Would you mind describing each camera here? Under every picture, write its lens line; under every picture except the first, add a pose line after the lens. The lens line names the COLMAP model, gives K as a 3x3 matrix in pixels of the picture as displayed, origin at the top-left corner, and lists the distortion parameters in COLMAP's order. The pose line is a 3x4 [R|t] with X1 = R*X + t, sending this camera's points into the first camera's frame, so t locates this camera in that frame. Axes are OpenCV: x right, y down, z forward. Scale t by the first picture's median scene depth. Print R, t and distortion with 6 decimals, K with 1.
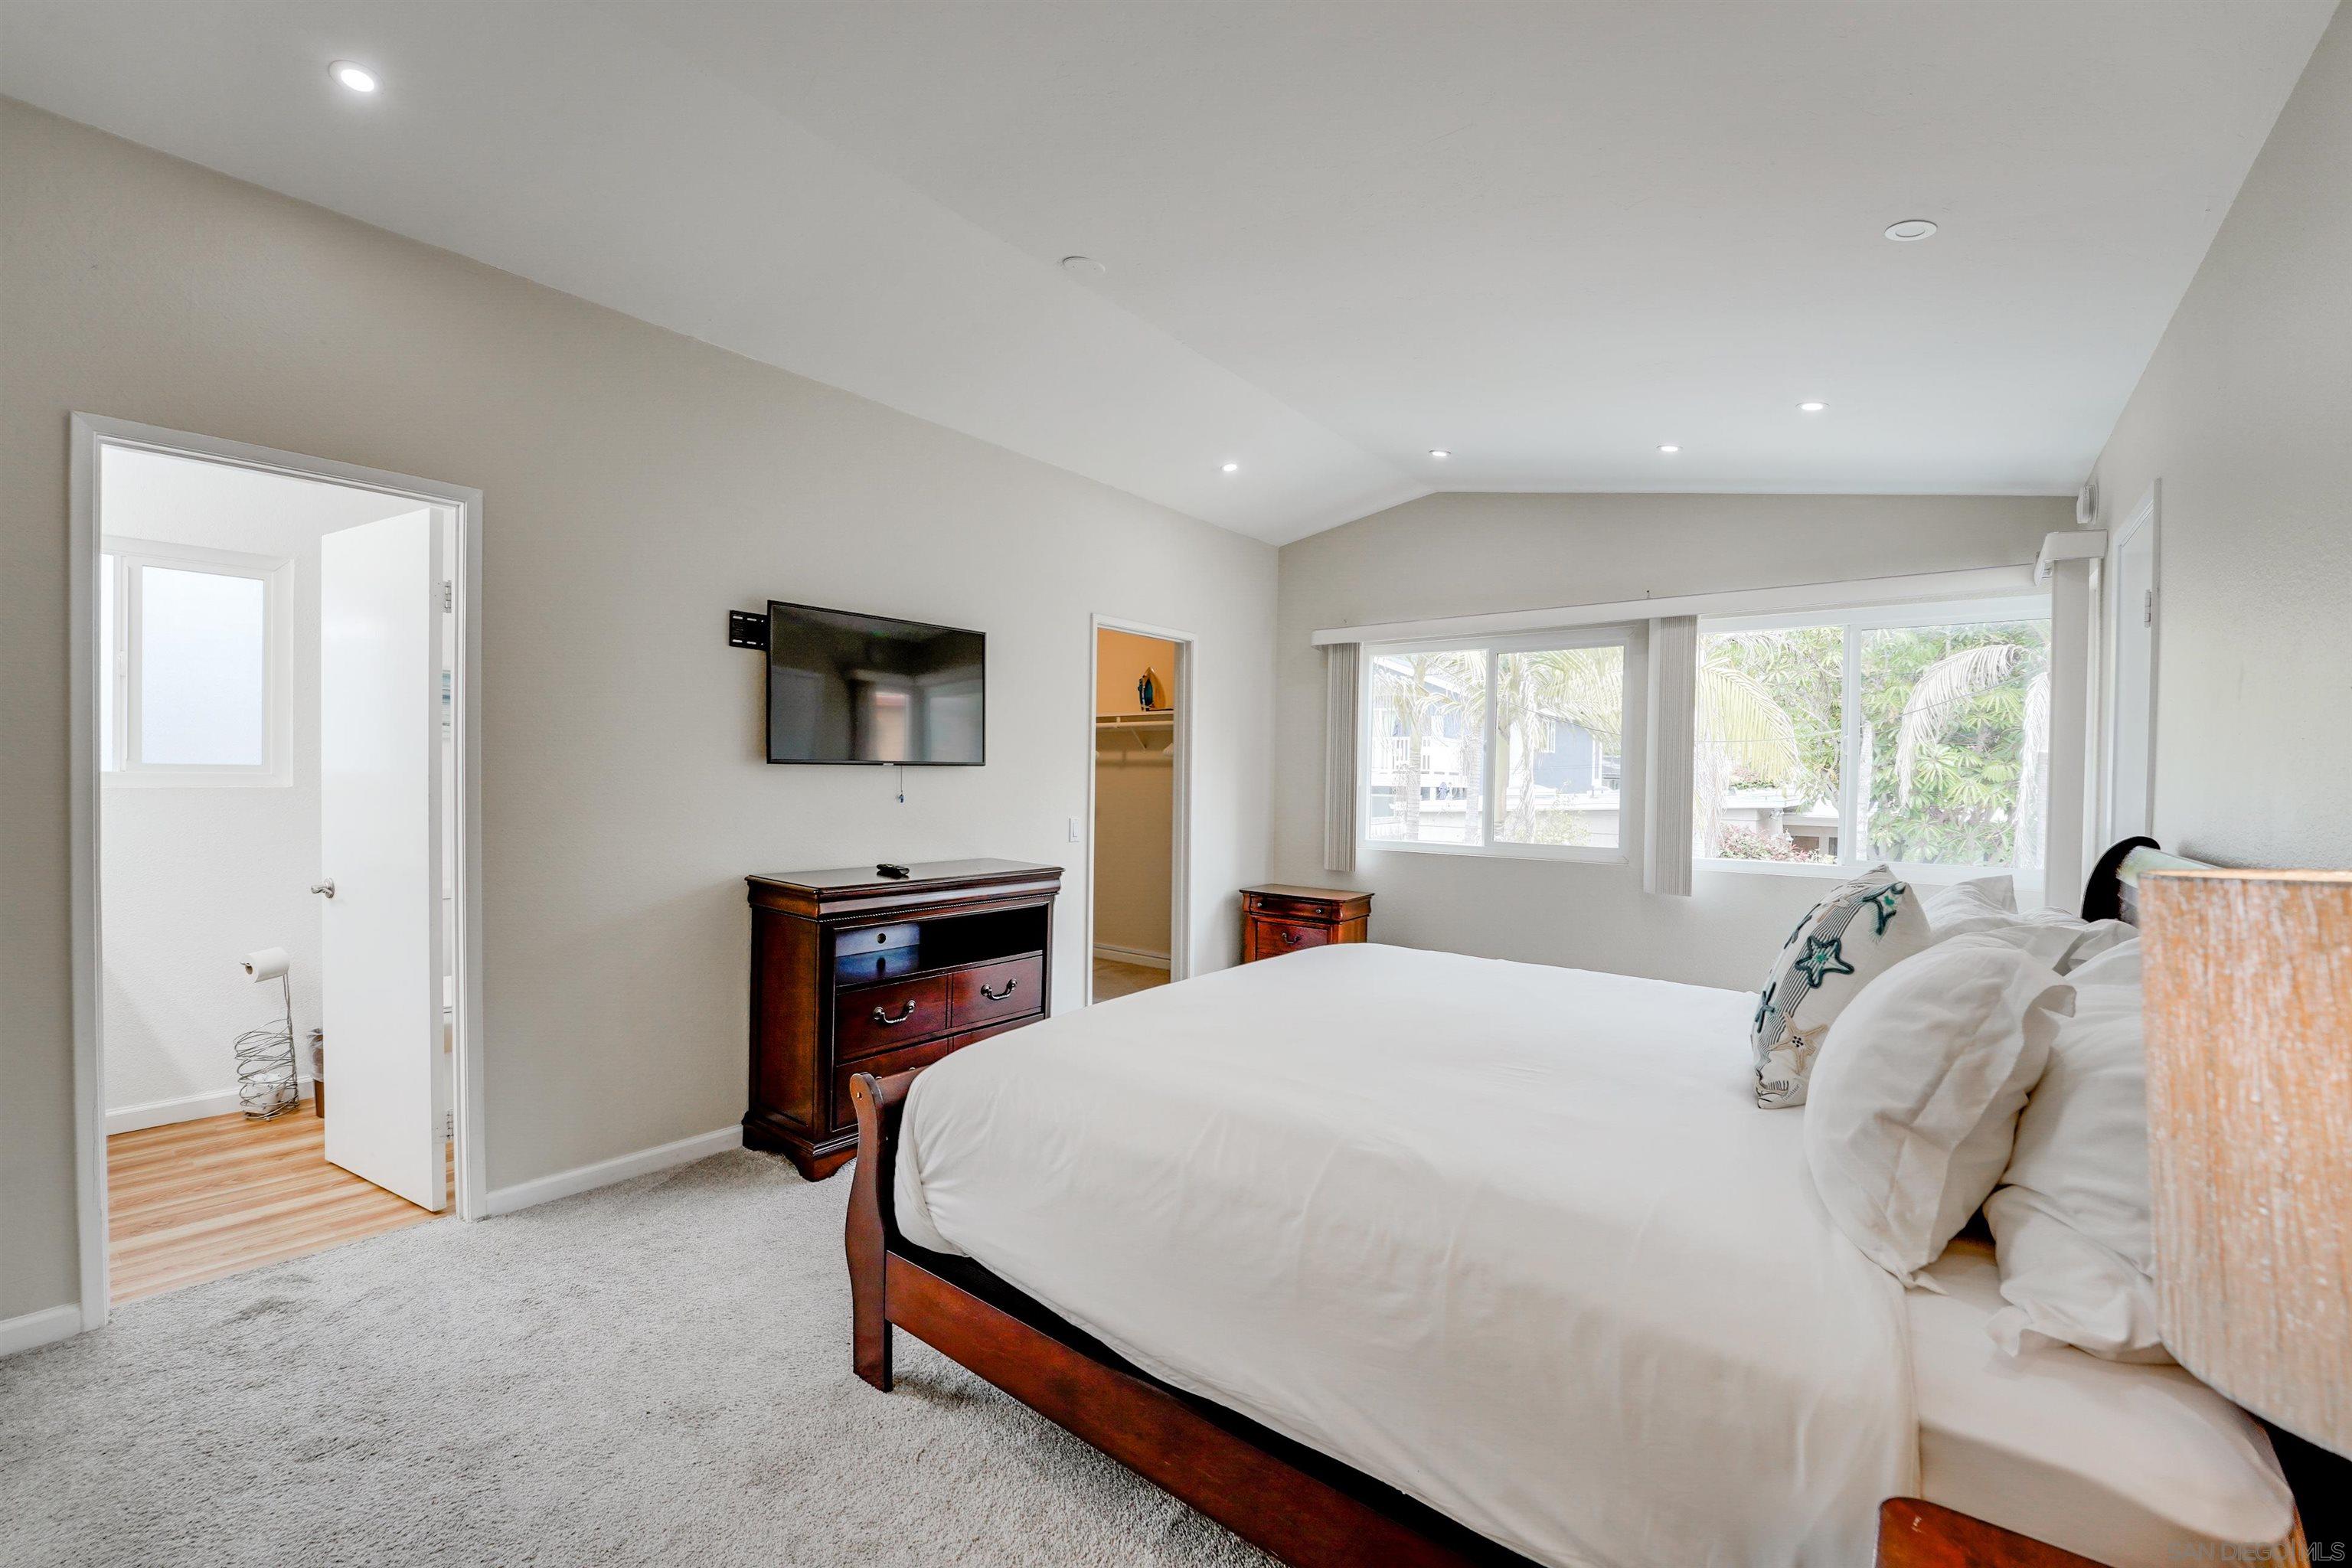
lens RADIAL K [[996.3, 0, 1173.2], [0, 996.3, 779.8], [0, 0, 1]] dist [-0.002851, -0.000157]
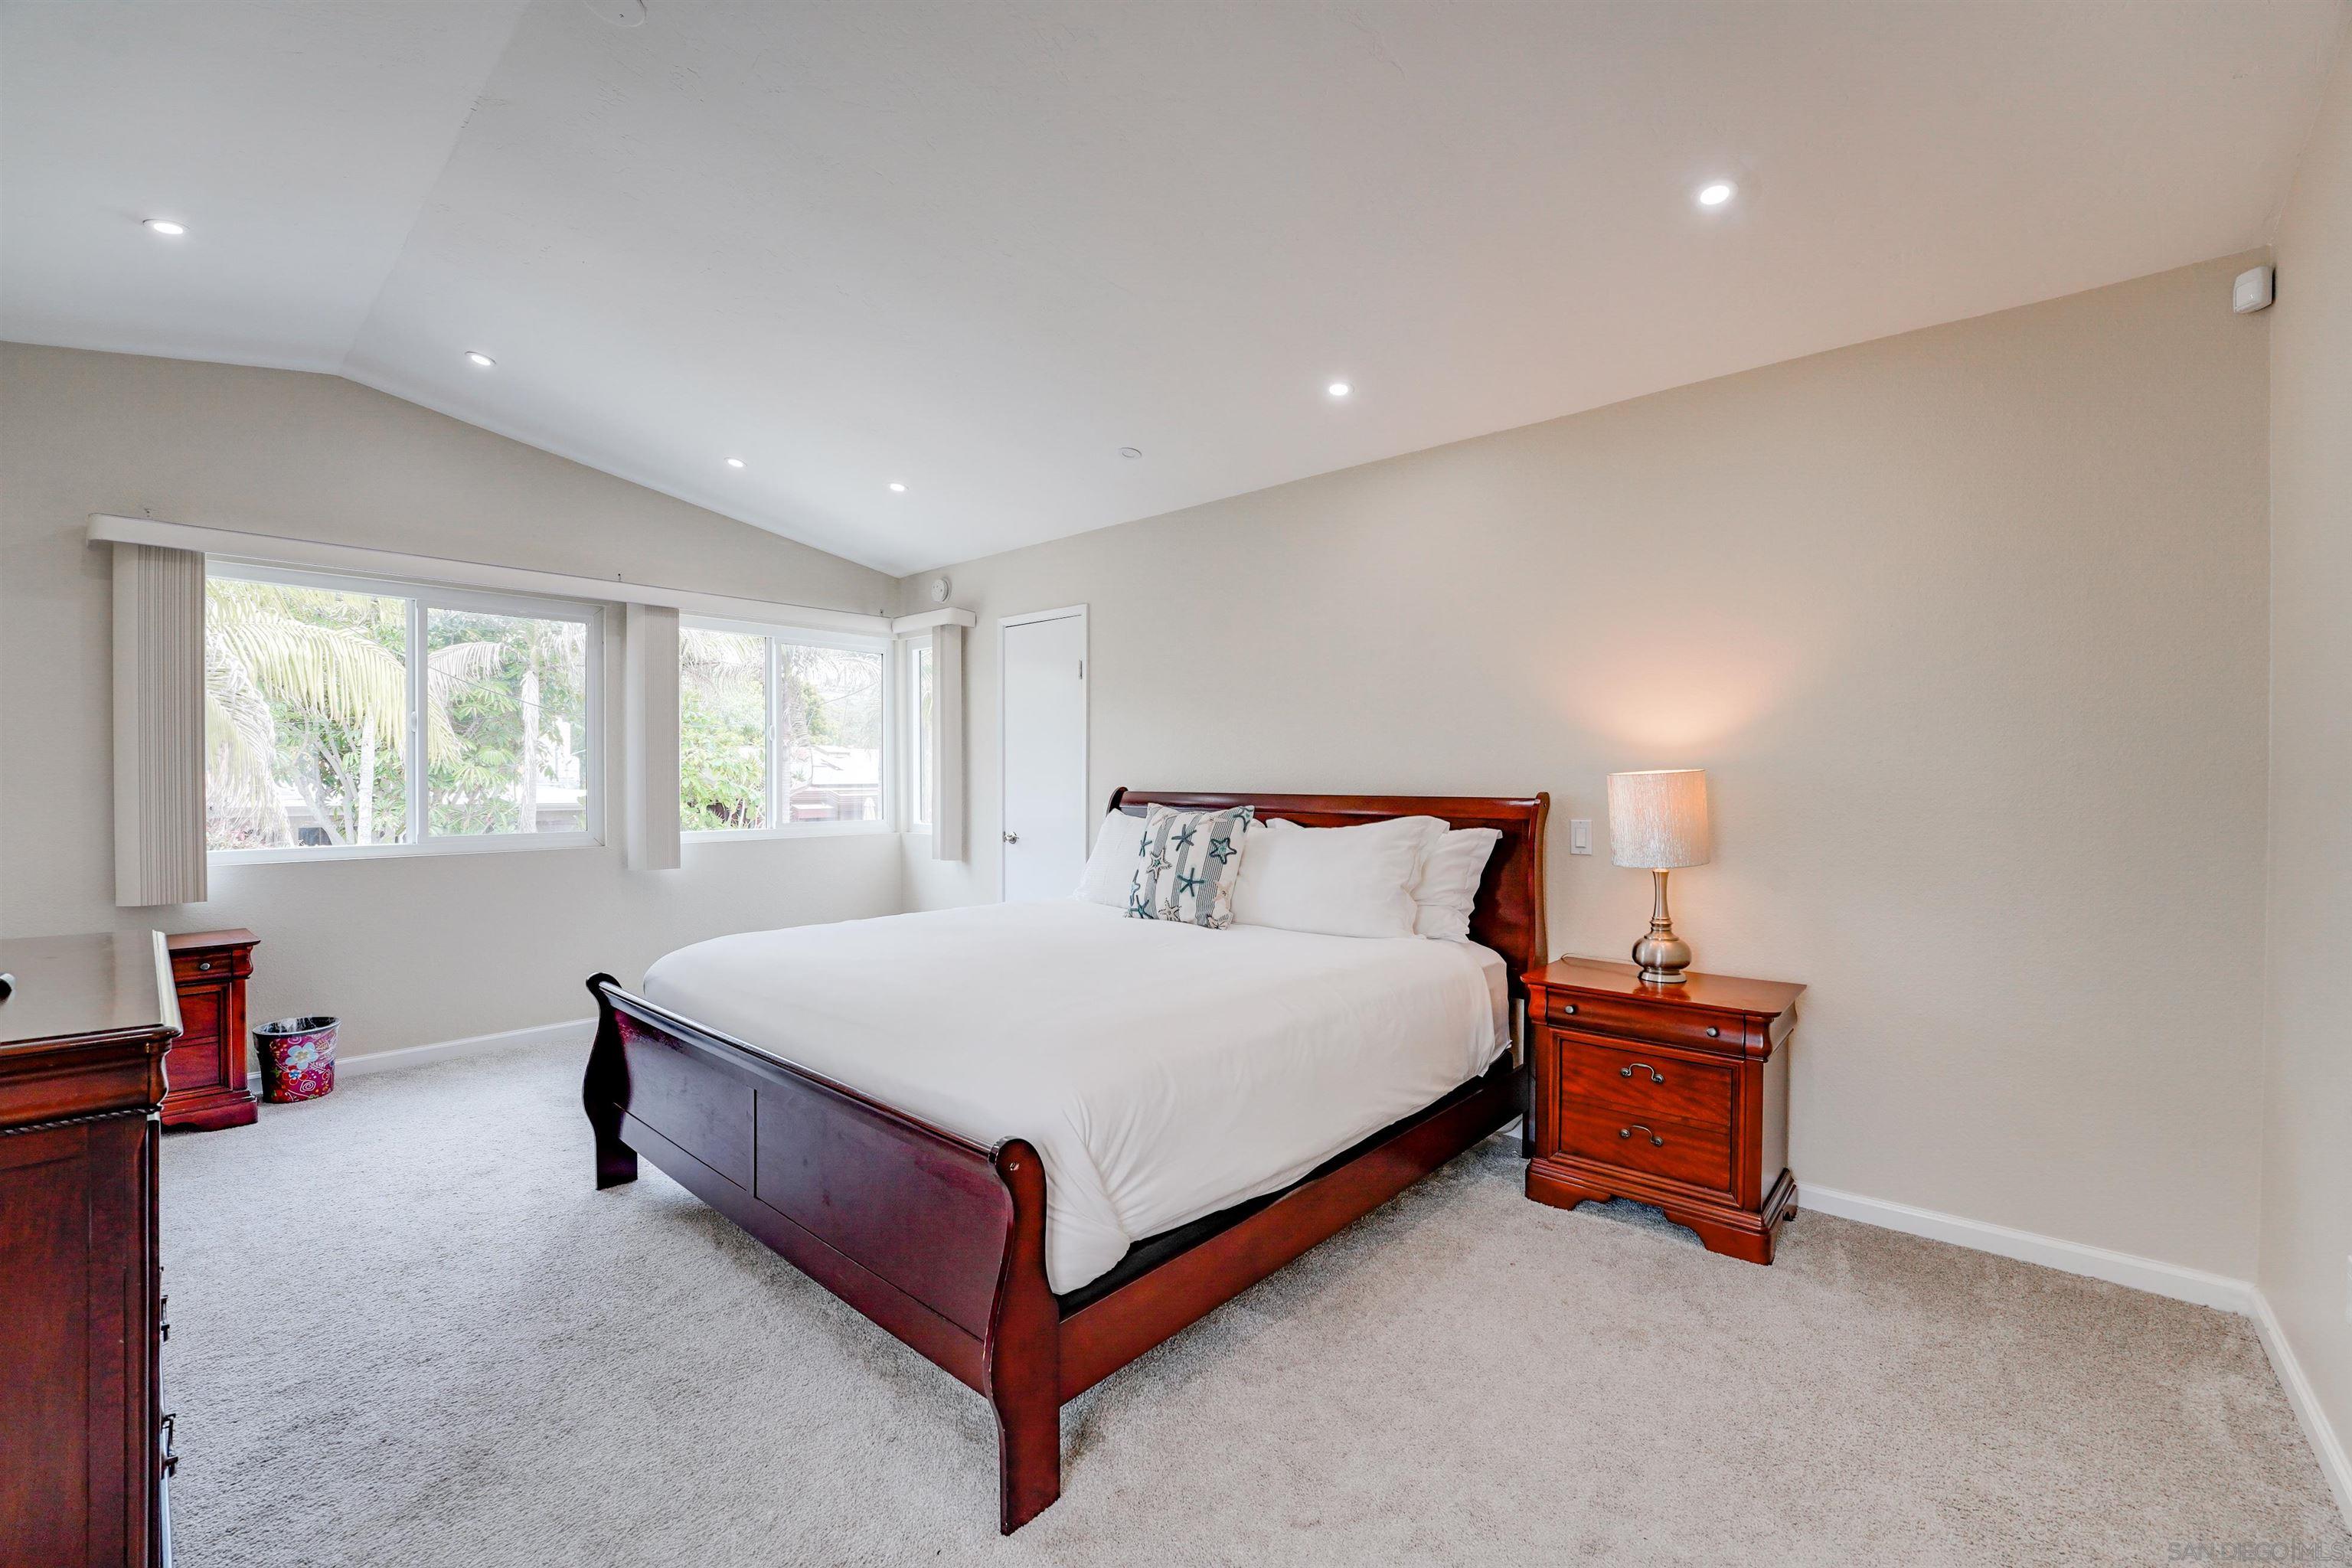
lens RADIAL K [[996.3, 0, 1170.1], [0, 996.3, 785.0], [0, 0, 1]] dist [-0.002851, -0.000157]
pose [[0.060792, -0.025842, 0.997816, -0.504646], [0.006652, 0.999653, 0.025484, 0.002237], [-0.998128, 0.005088, 0.060943, 0.386866]]
